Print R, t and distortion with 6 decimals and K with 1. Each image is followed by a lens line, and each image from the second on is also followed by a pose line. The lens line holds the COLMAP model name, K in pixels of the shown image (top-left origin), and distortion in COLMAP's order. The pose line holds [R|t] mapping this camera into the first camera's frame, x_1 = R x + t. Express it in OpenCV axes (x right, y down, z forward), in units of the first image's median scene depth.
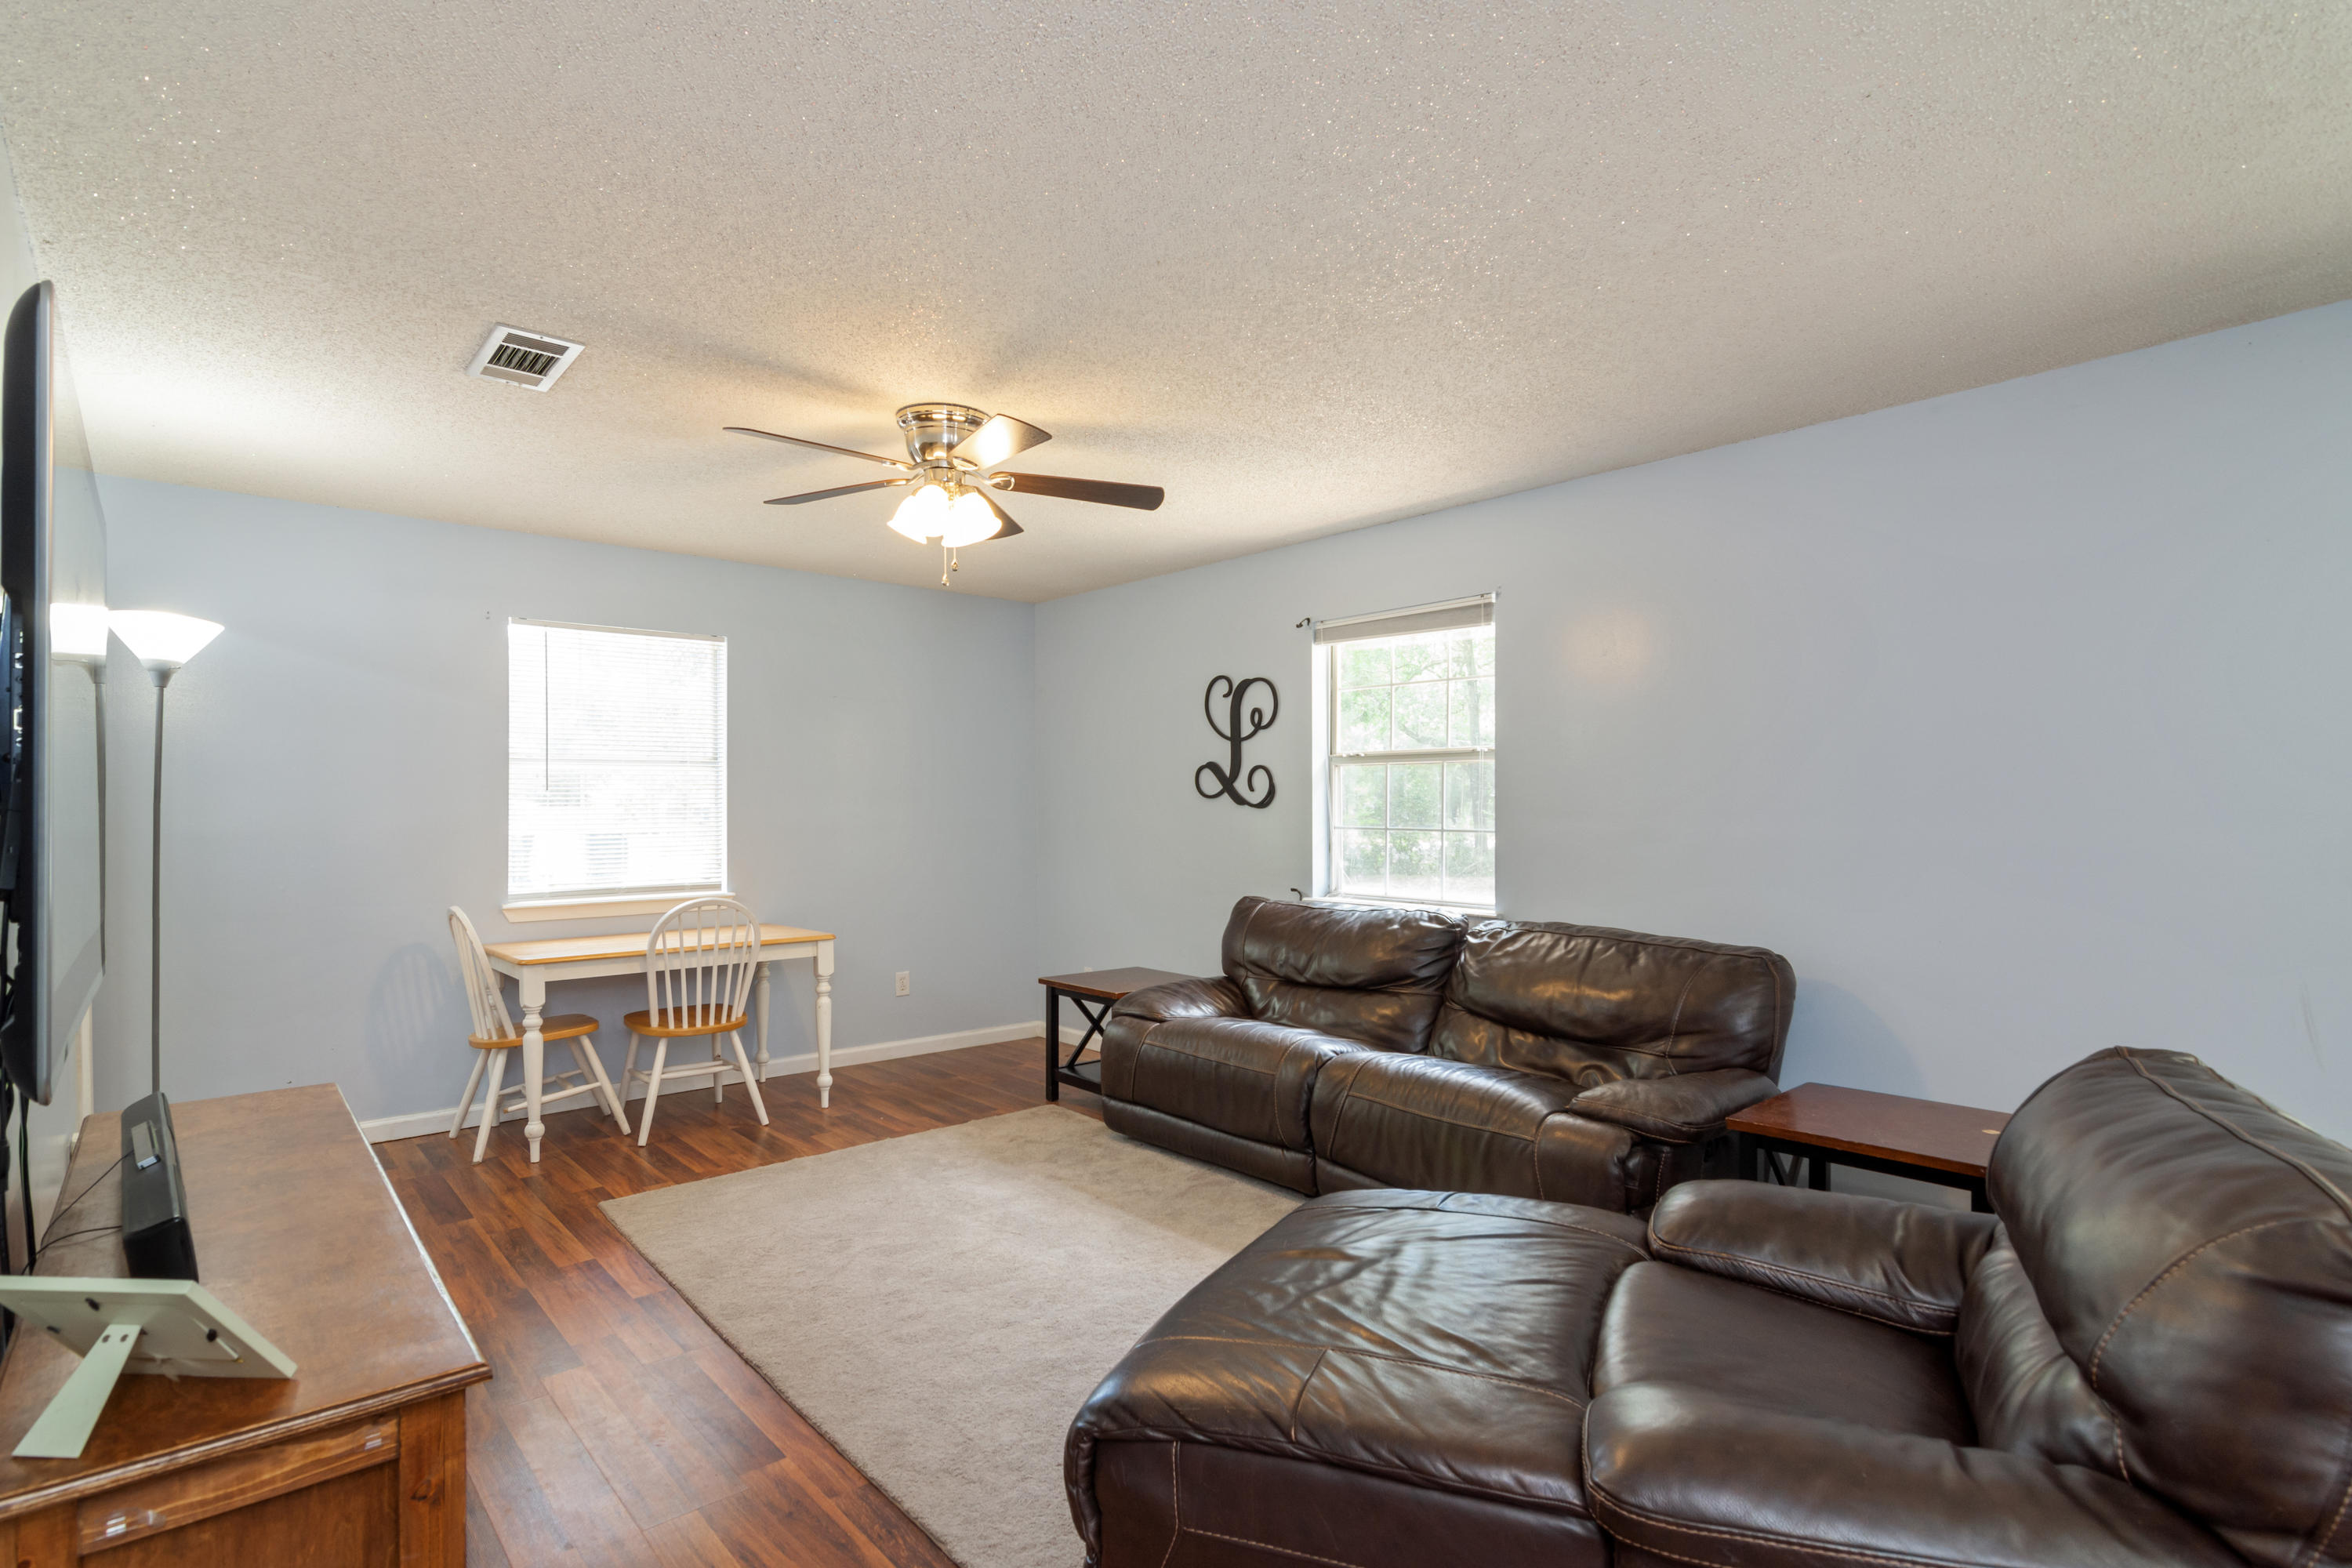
lens RADIAL K [[1125.4, 0, 1173.7], [0, 1125.4, 792.1], [0, 0, 1]] dist [-0.003117, 0.000507]
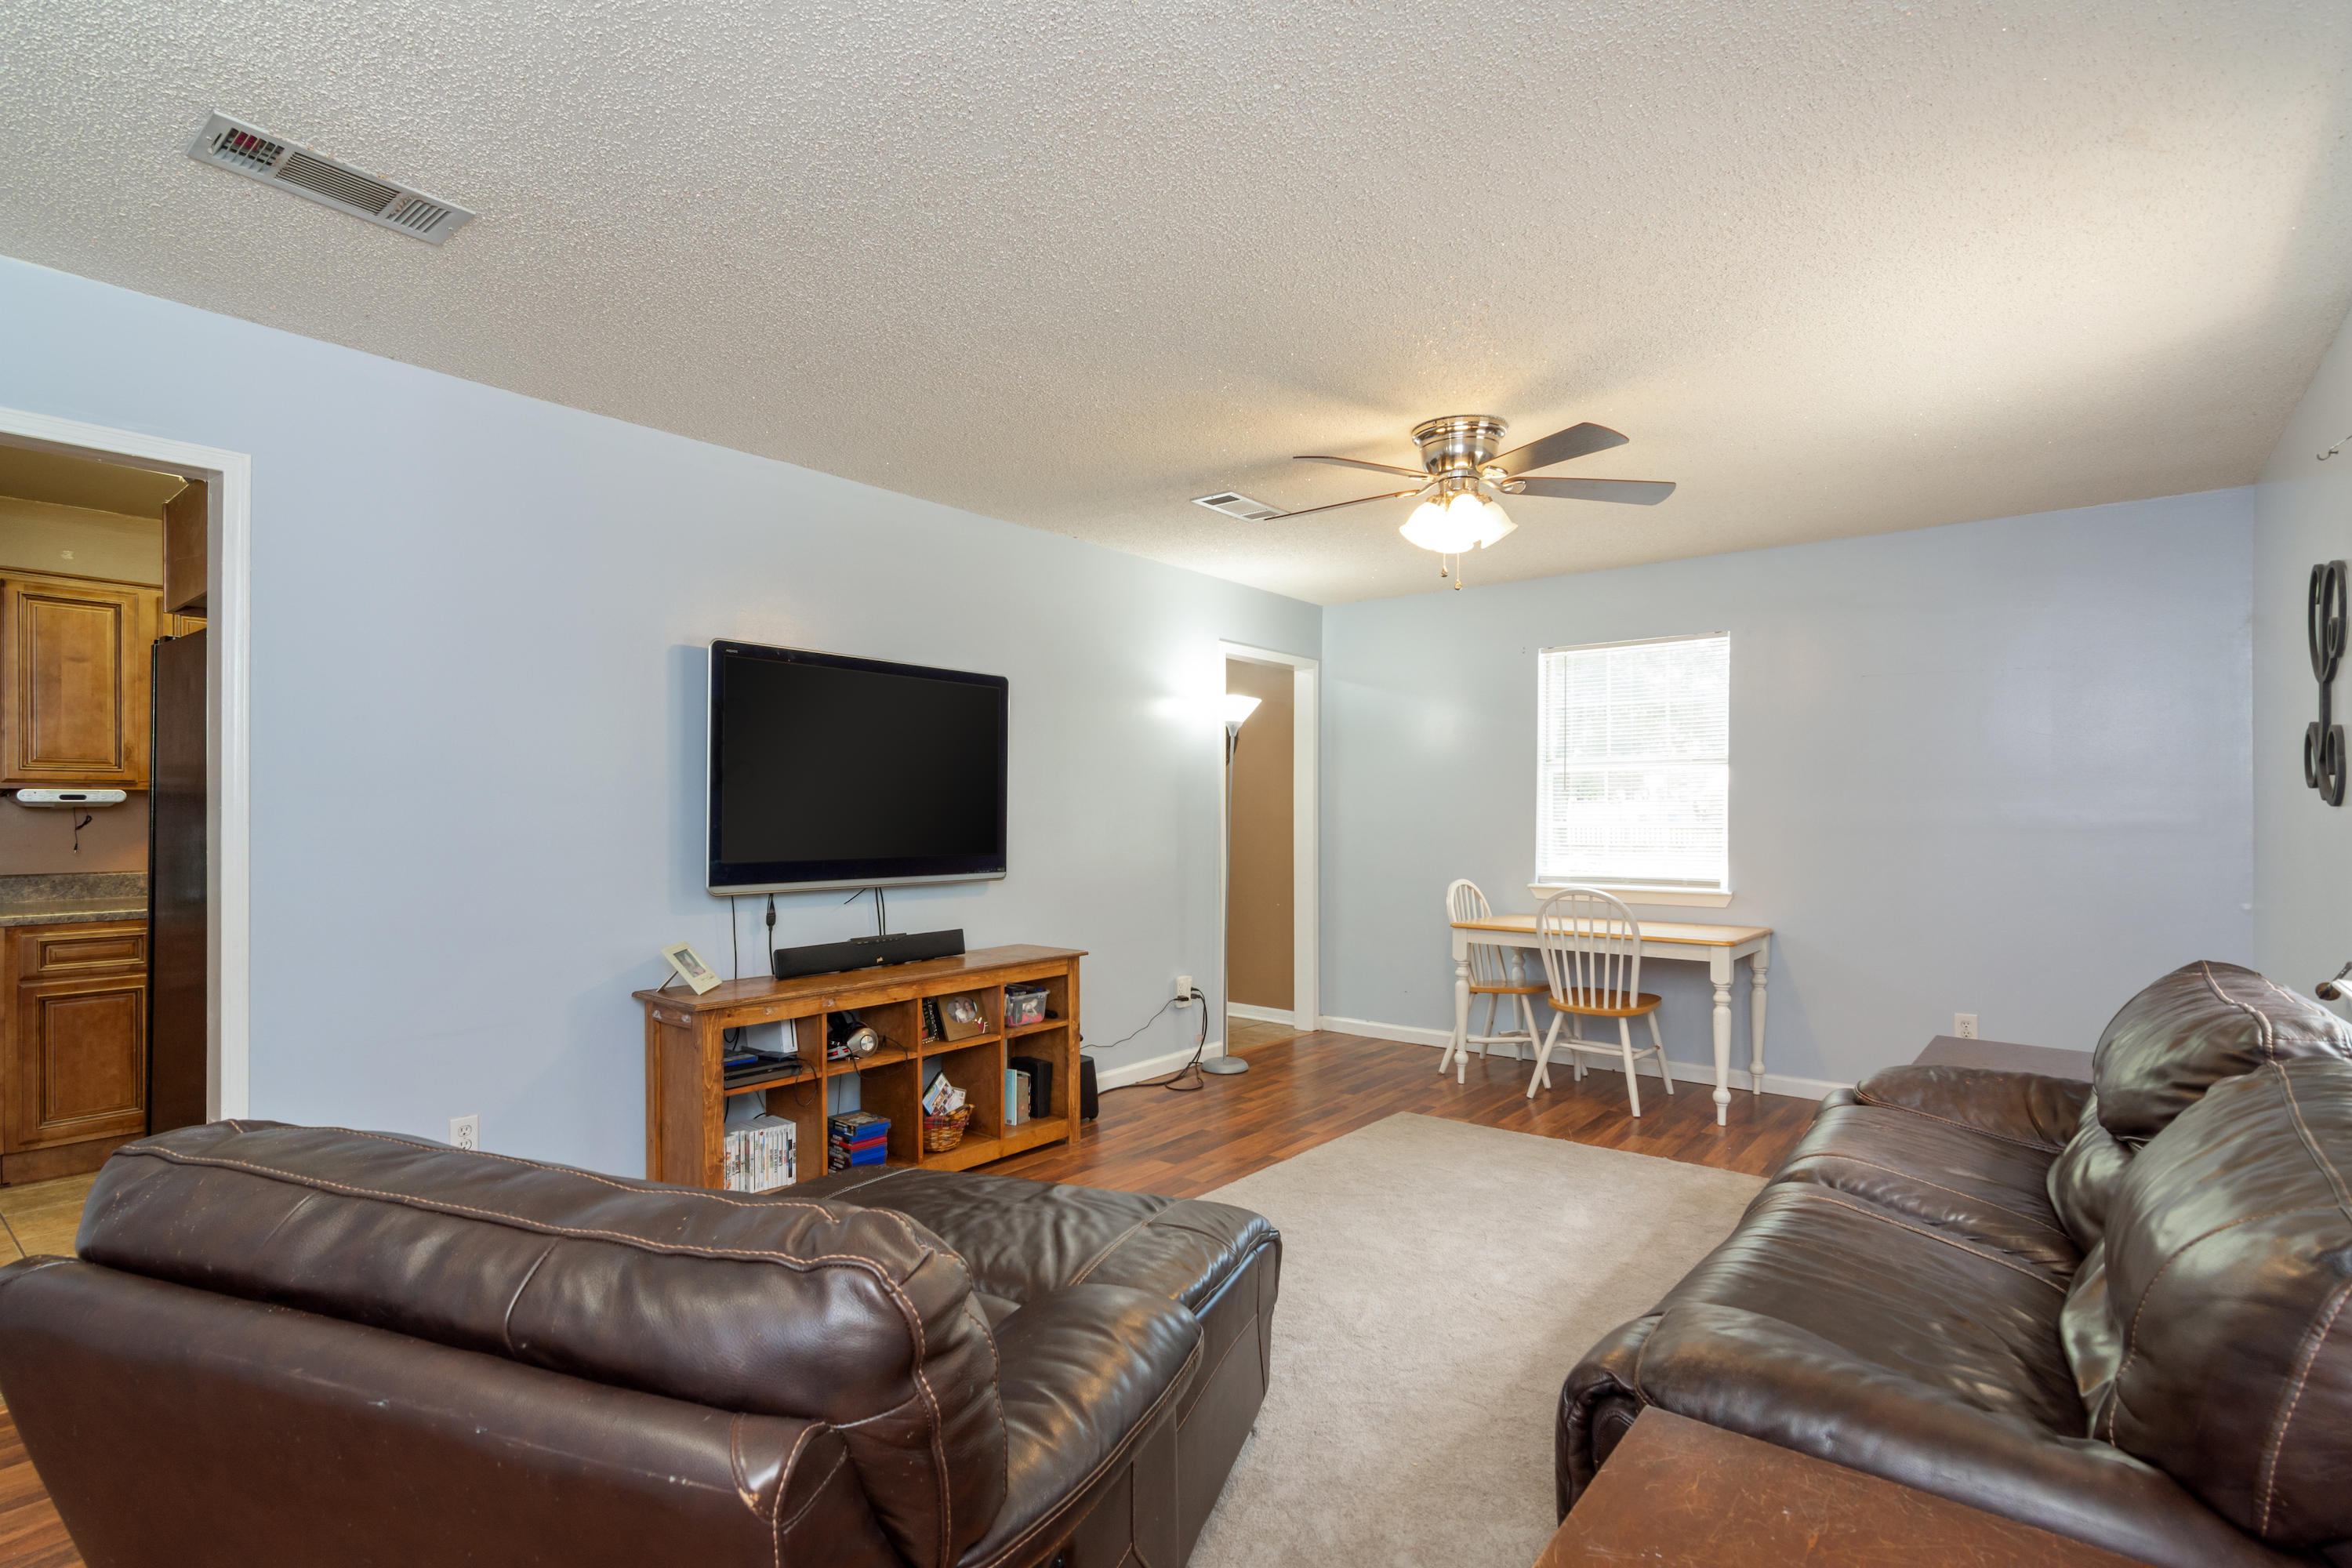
lens RADIAL K [[1125.4, 0, 1173.7], [0, 1125.4, 792.1], [0, 0, 1]] dist [-0.003117, 0.000507]
pose [[0.176238, -0.008542, -0.984310, 0.556649], [0.012223, 0.999904, -0.006489, 0.003556], [0.984272, -0.010887, 0.176326, 0.403347]]
